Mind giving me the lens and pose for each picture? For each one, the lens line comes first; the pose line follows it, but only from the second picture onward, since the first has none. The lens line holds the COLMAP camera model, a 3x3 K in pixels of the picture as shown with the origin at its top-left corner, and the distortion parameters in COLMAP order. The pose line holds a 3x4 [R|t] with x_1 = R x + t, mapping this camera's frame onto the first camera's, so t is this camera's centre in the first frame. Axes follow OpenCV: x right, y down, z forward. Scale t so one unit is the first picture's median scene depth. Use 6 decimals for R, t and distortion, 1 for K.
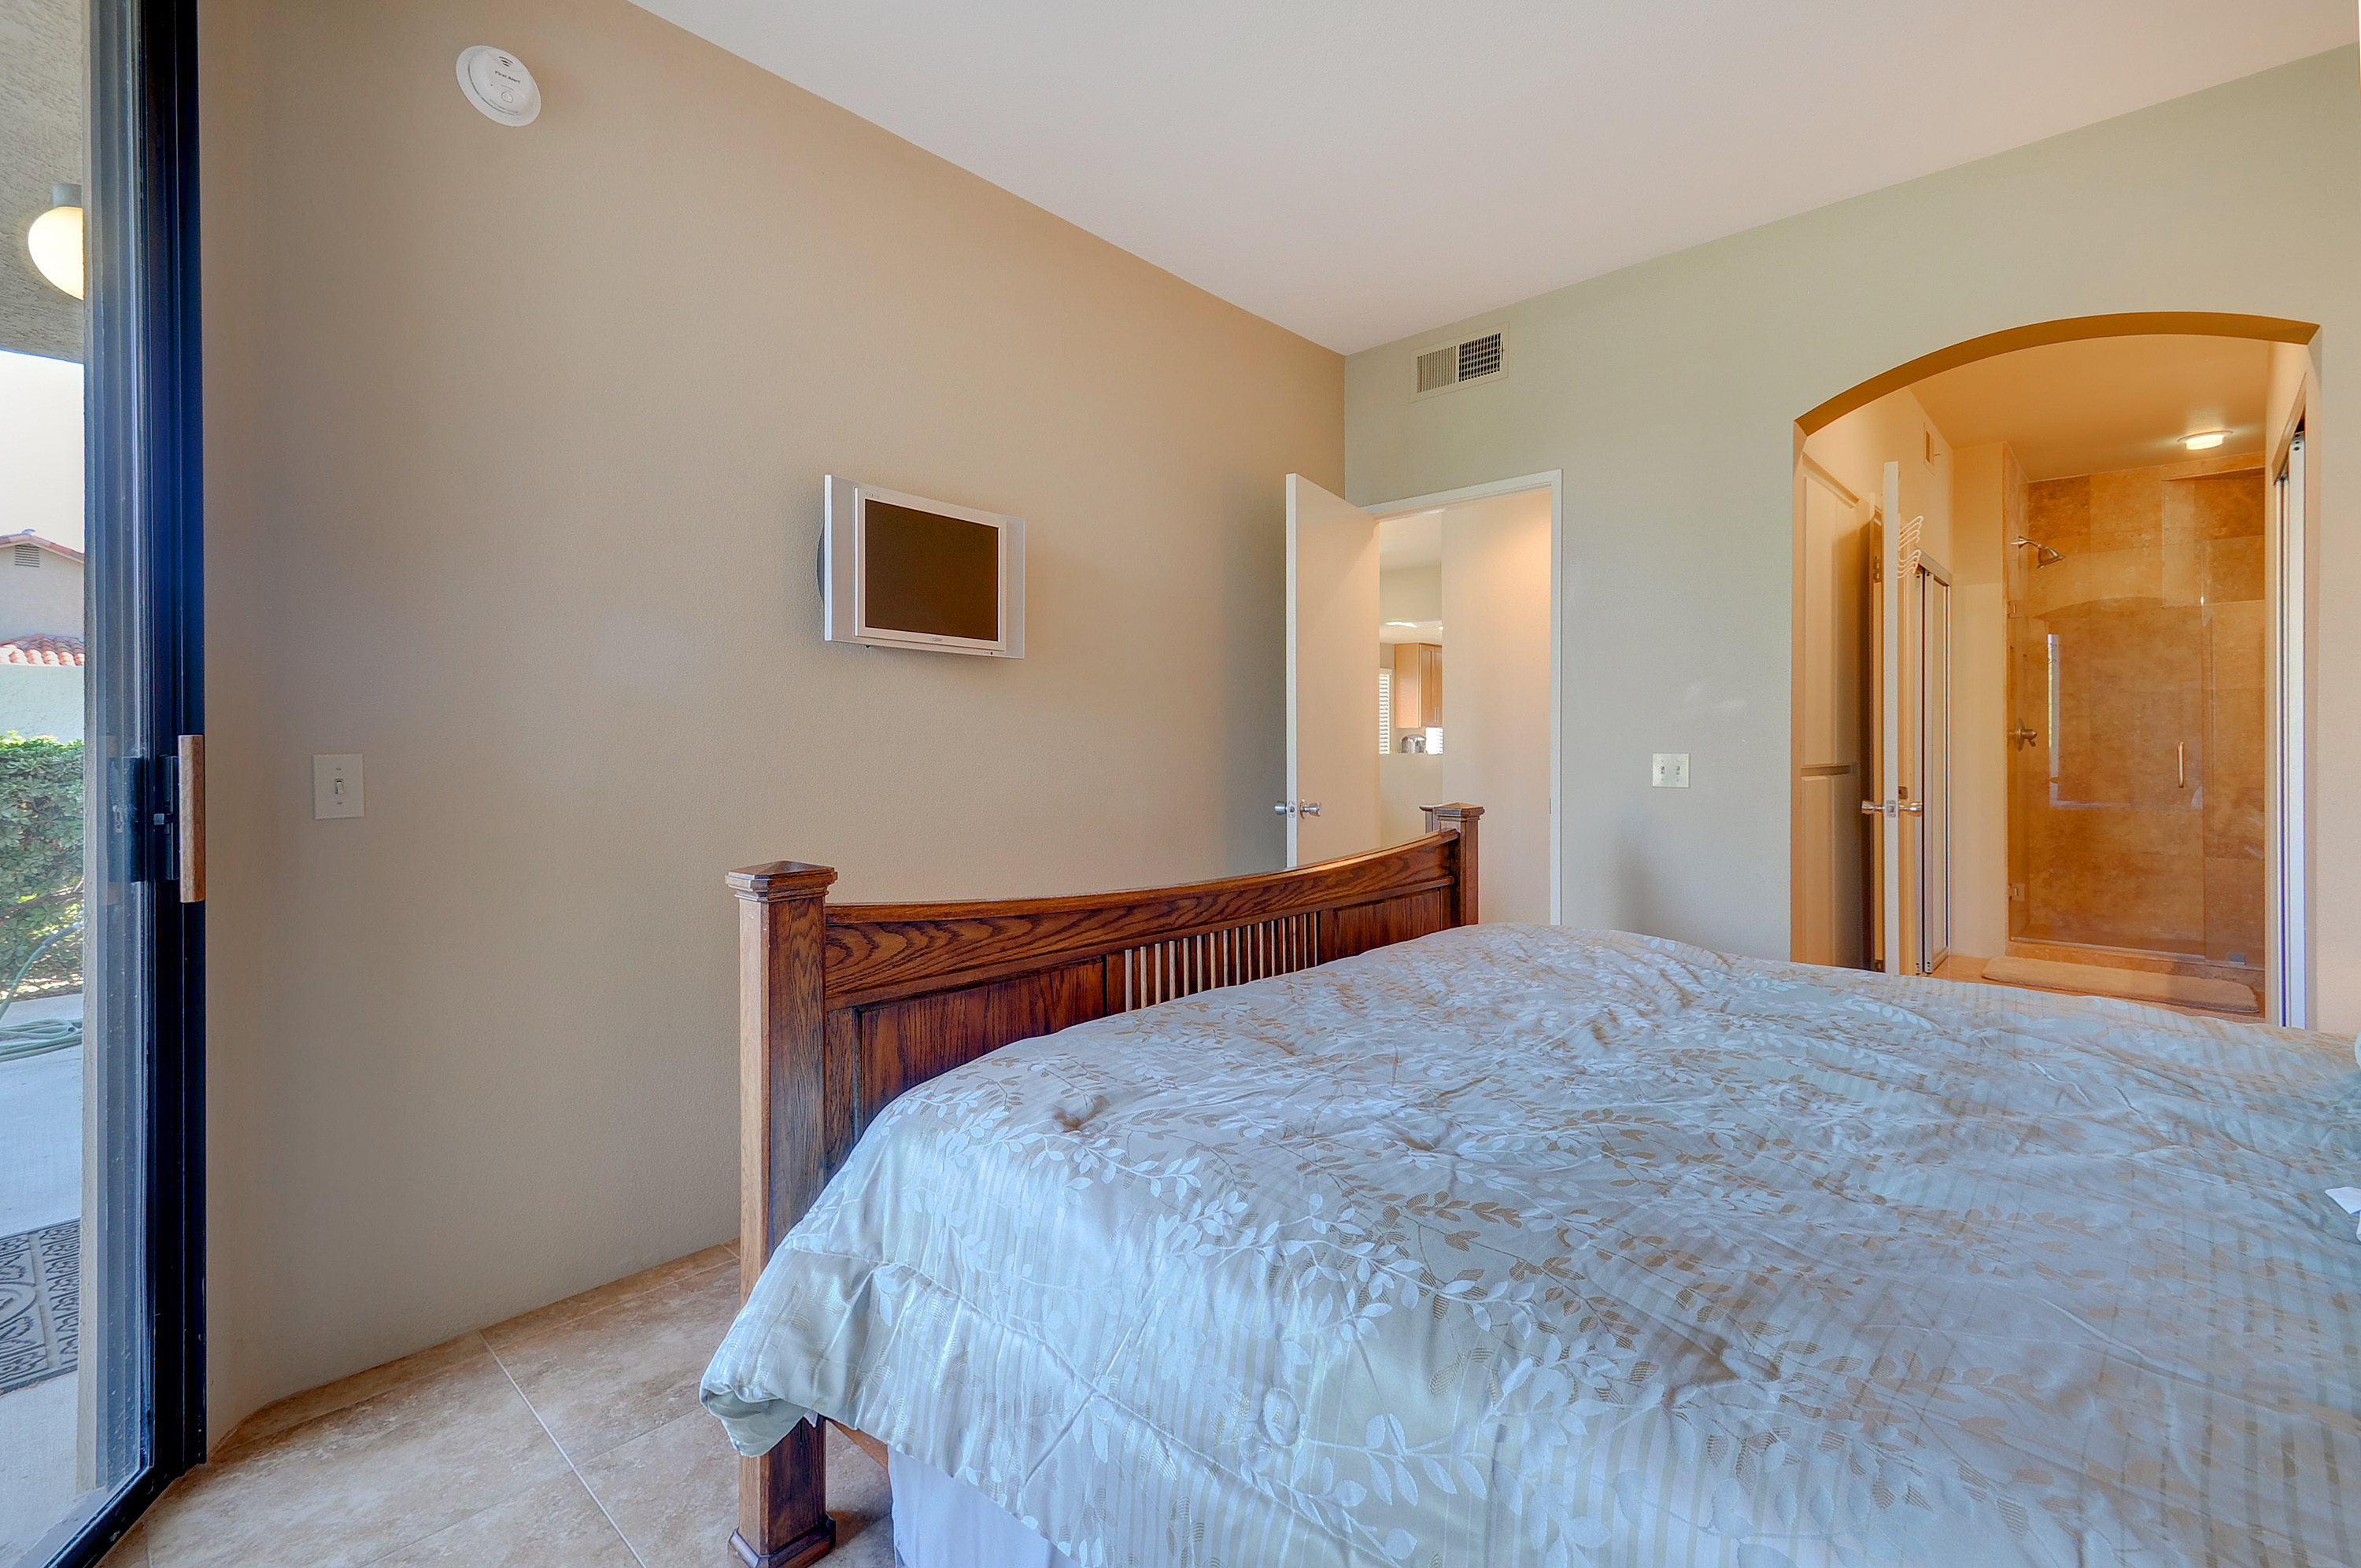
lens RADIAL K [[1060.6, 0, 1178.1], [0, 1060.6, 762.2], [0, 0, 1]] dist [-0.003032, -0.001332]
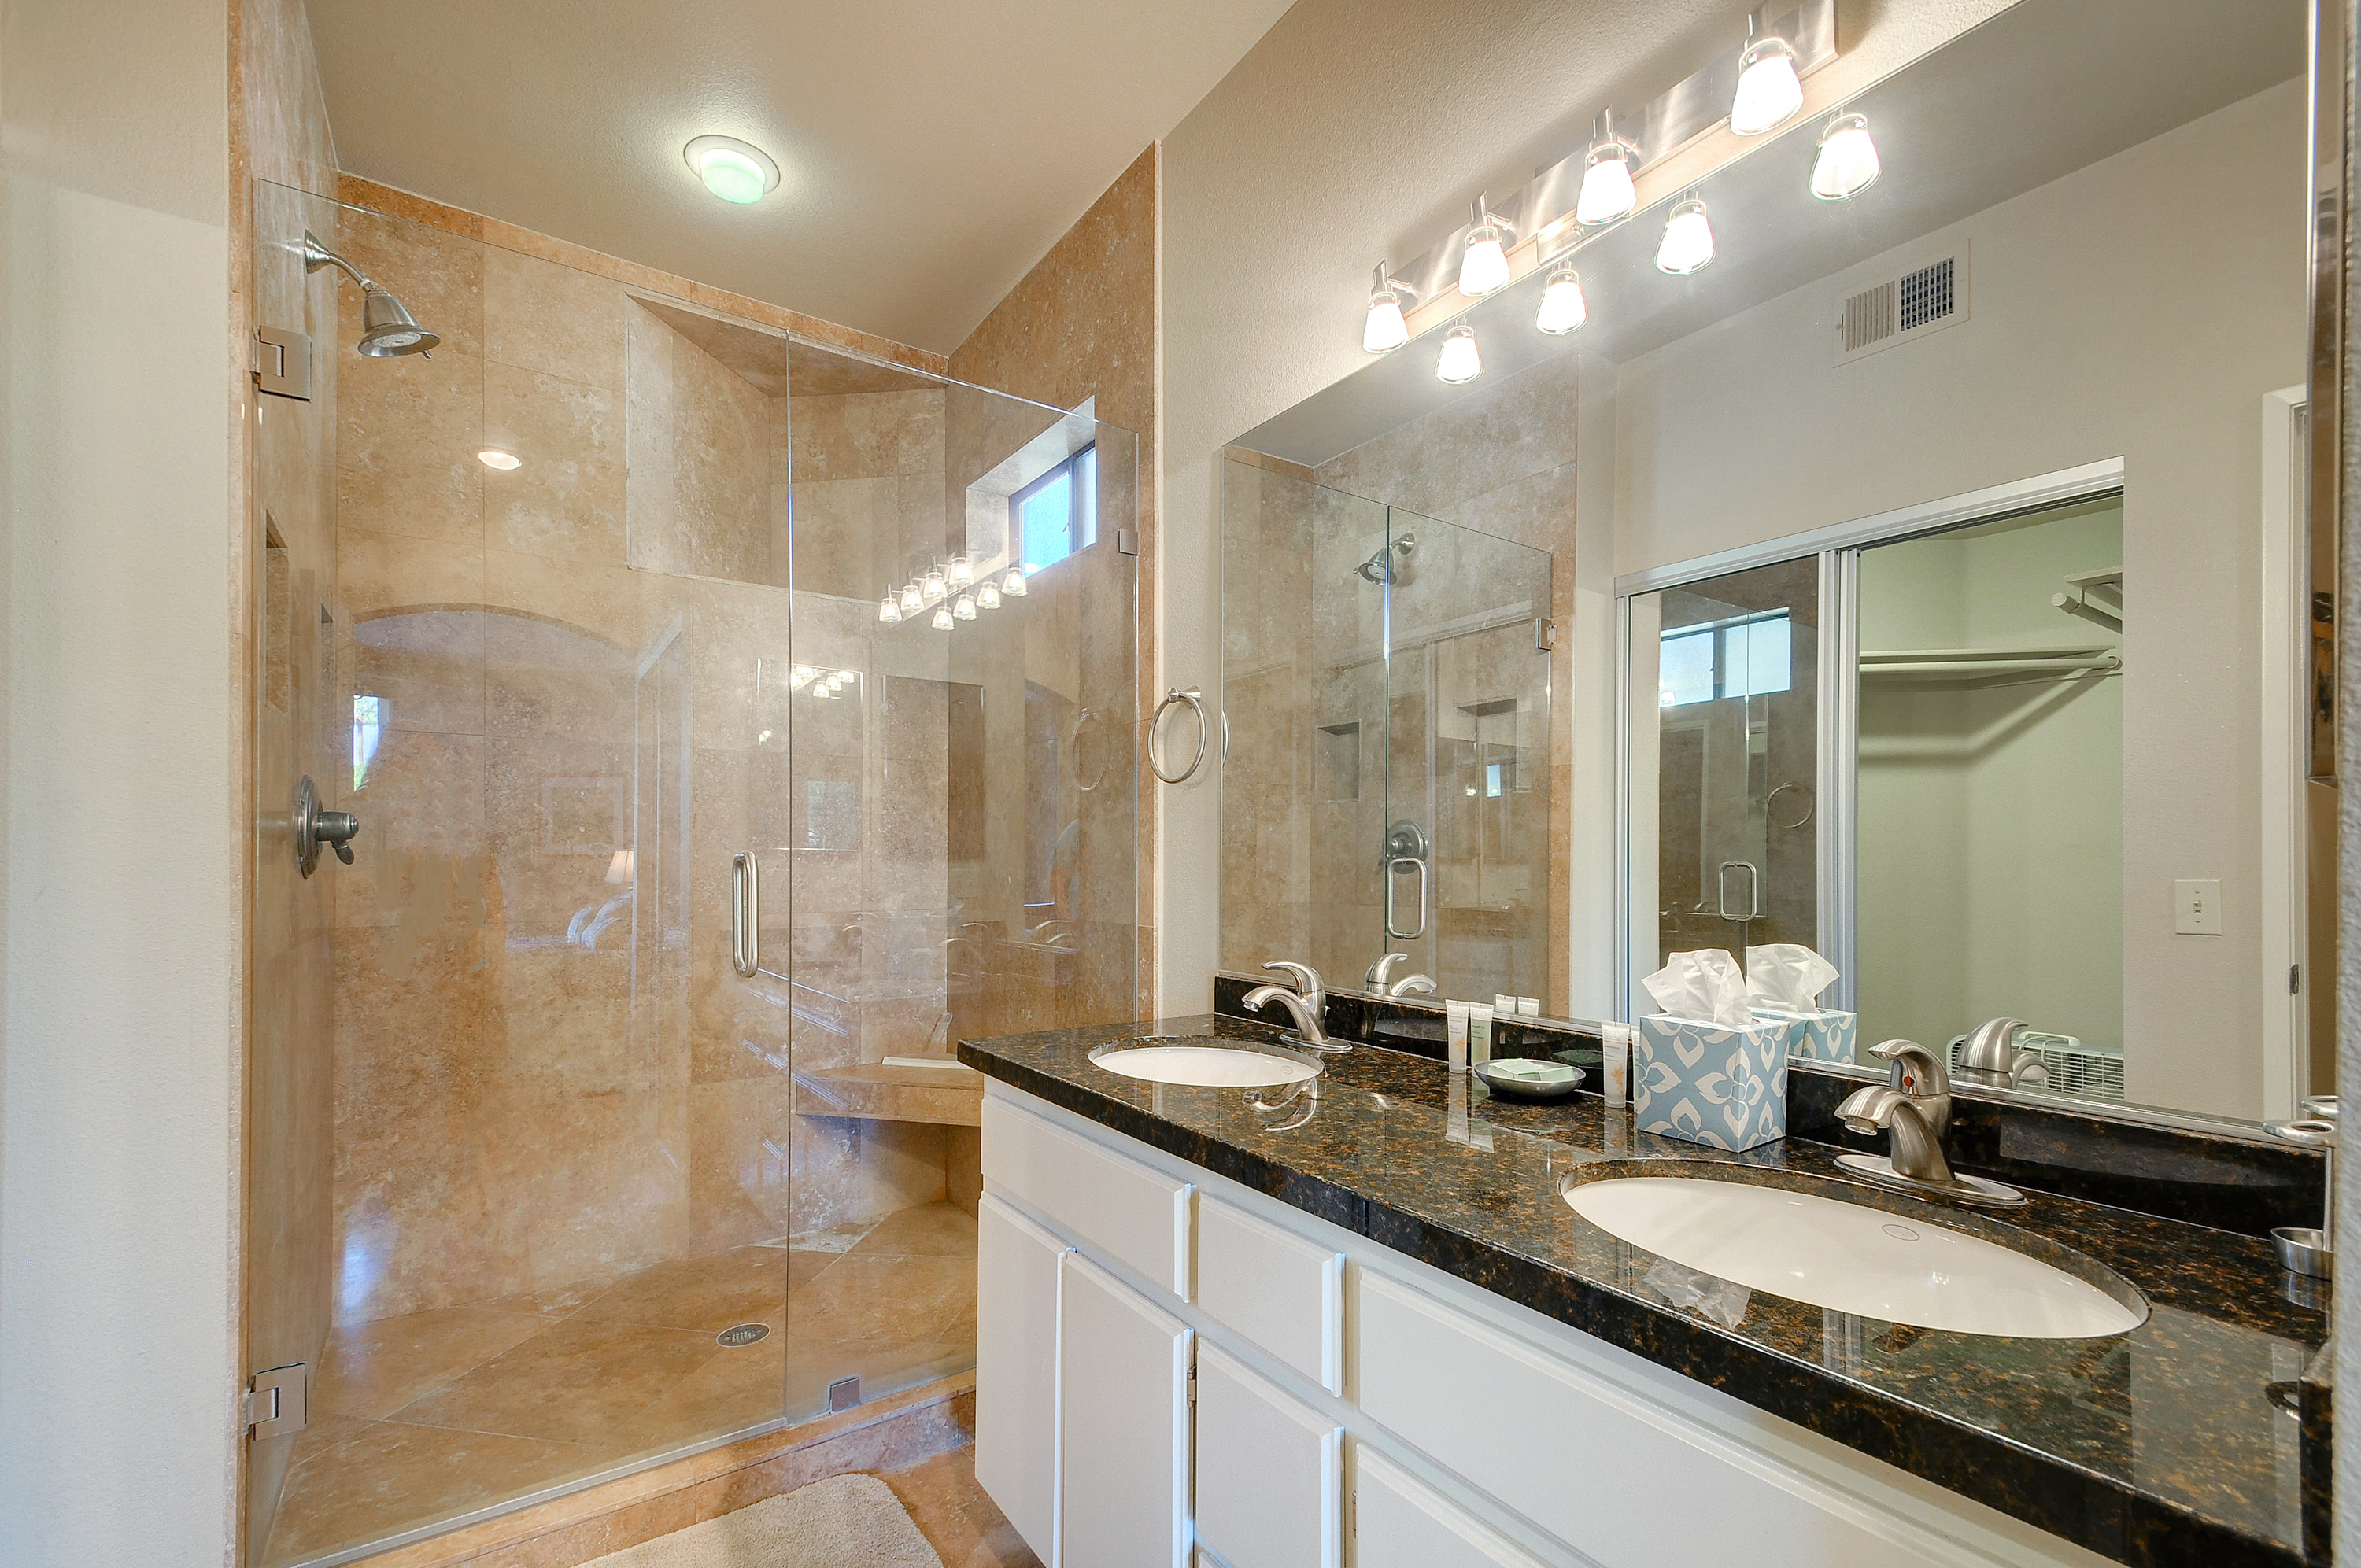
lens RADIAL K [[1060.6, 0, 1215.6], [0, 1060.6, 840.7], [0, 0, 1]] dist [-0.003032, -0.001332]
pose [[0.196088, 0.003478, 0.980580, 0.546528], [0.002570, 0.999988, -0.004060, -0.023078], [-0.980583, 0.003316, 0.196077, 0.680846]]
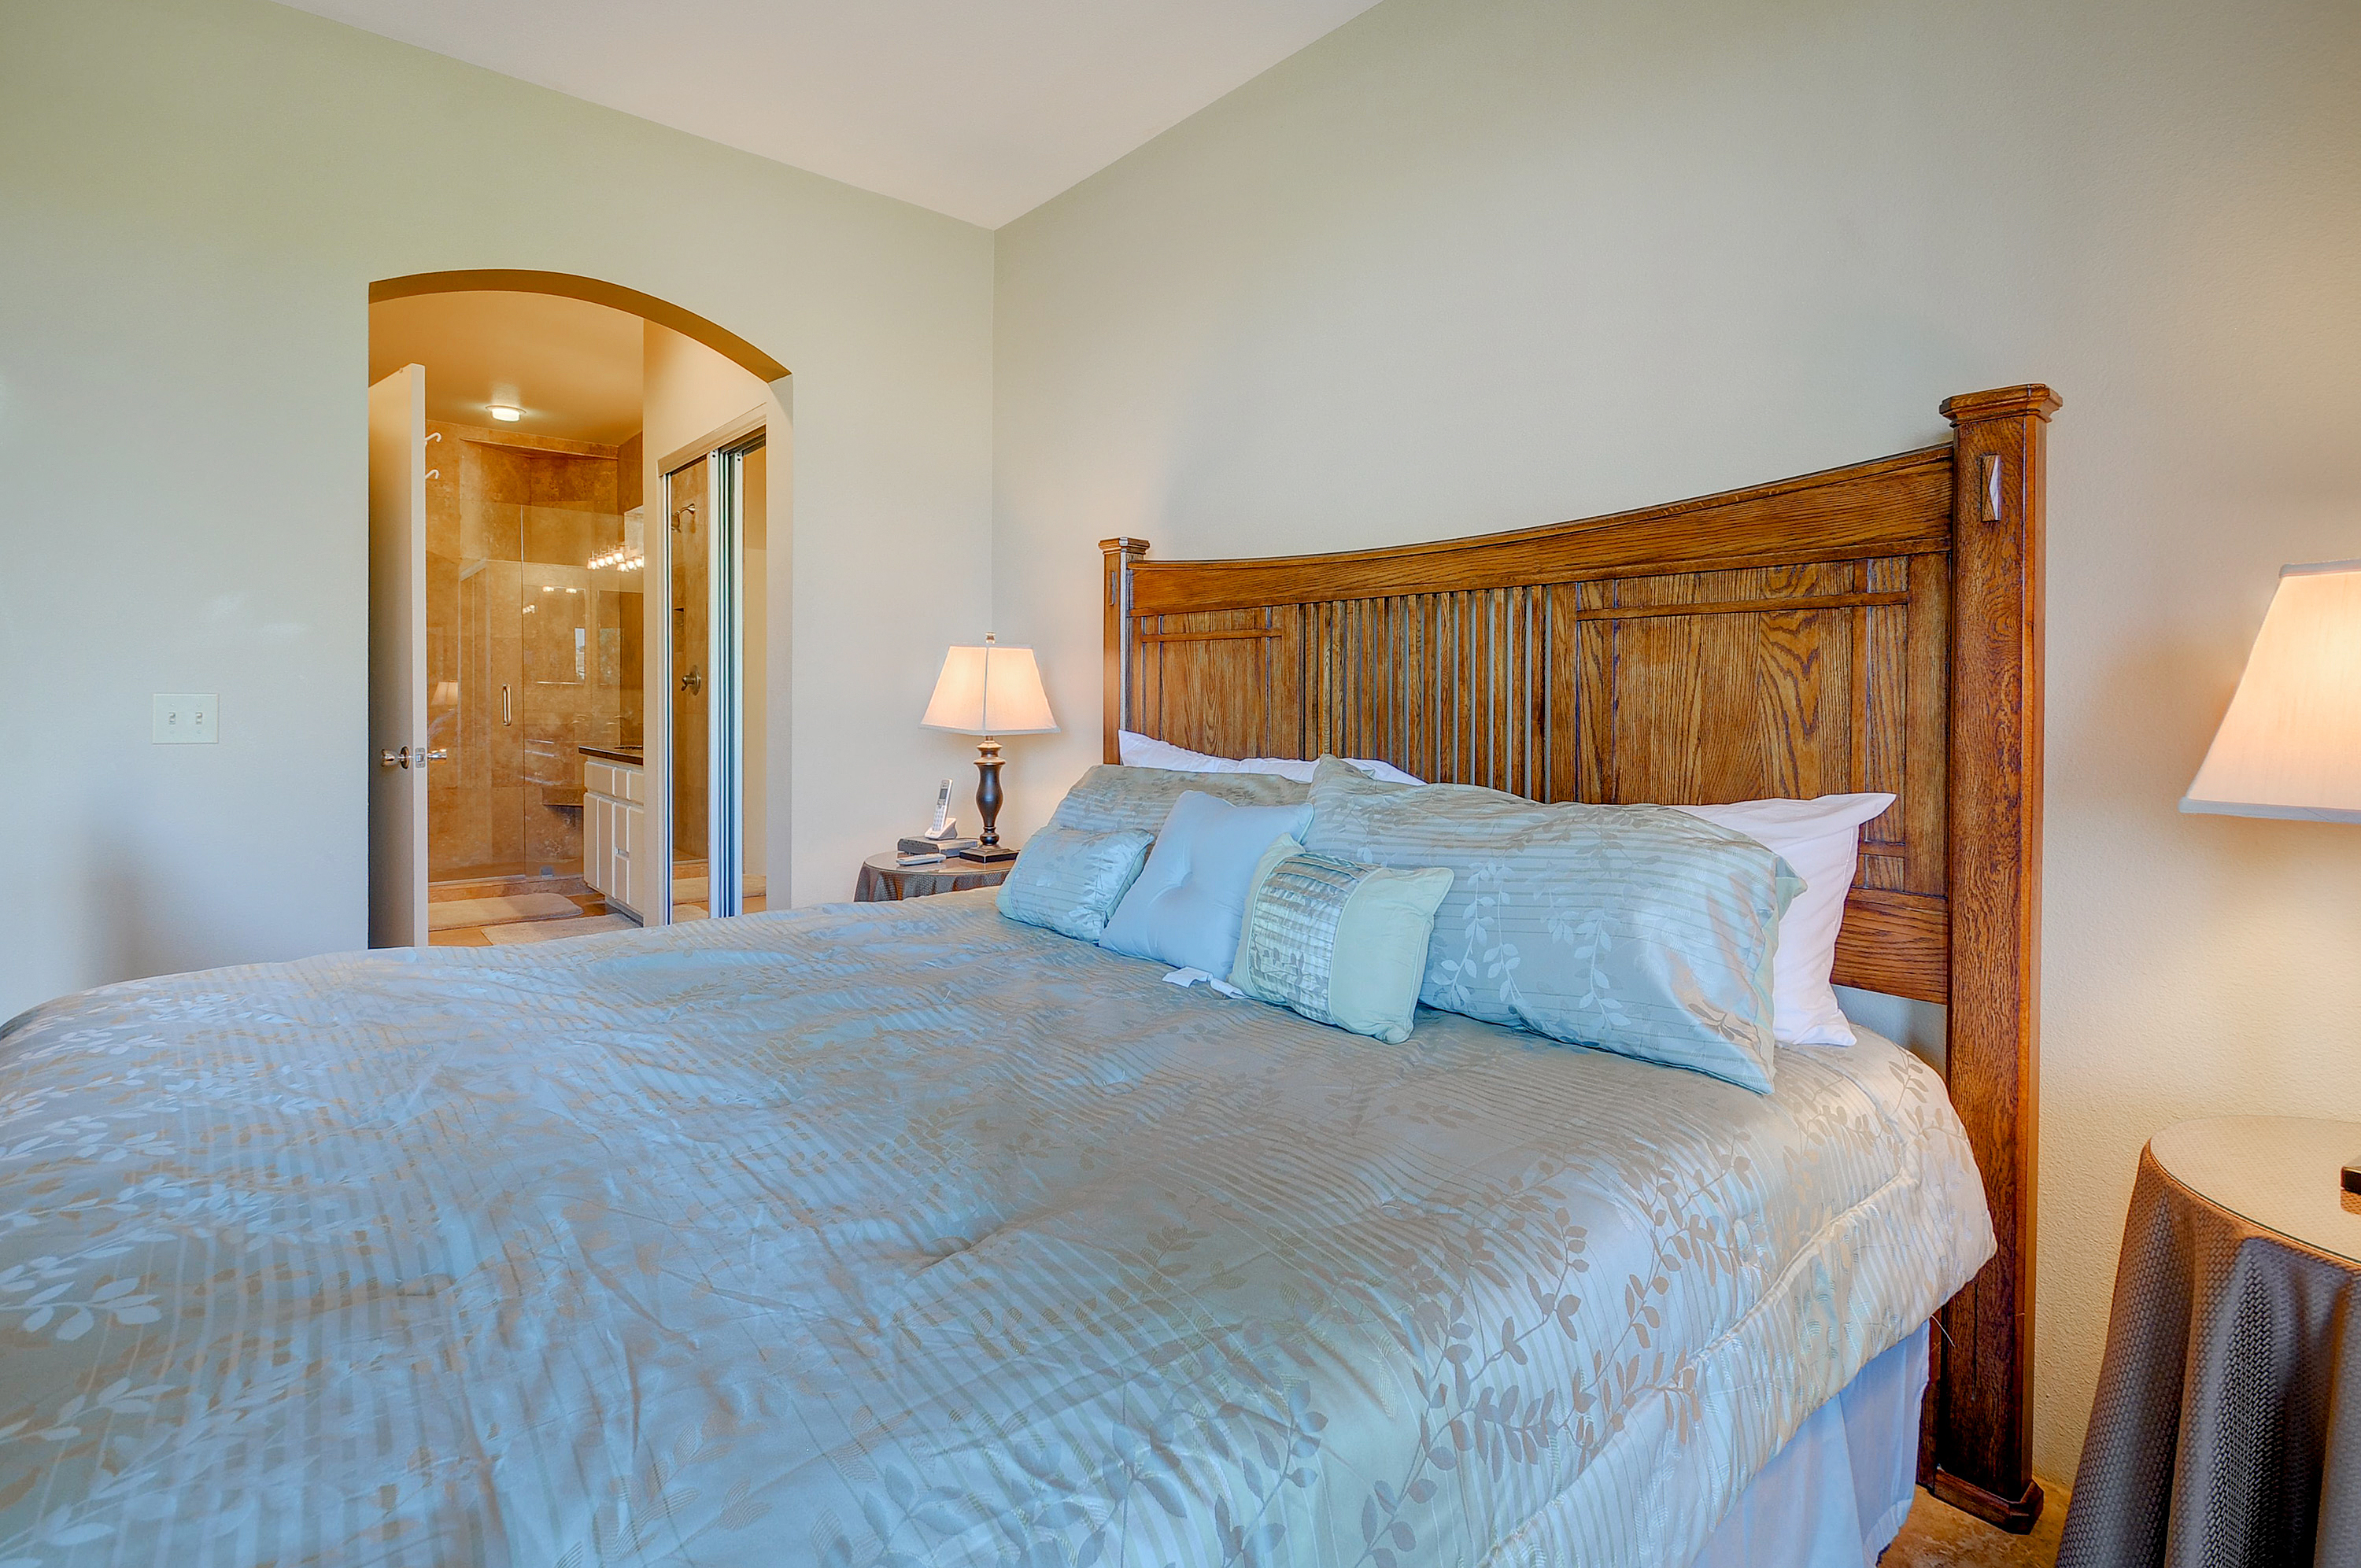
lens RADIAL K [[1124.6, 0, 1151.5], [0, 1124.6, 705.6], [0, 0, 1]] dist [-0.005394, -0.000349]
pose [[0.129029, -0.006964, 0.991616, -0.111325], [0.002702, 0.999974, 0.006671, -0.002492], [-0.991637, 0.001819, 0.129044, 0.165956]]
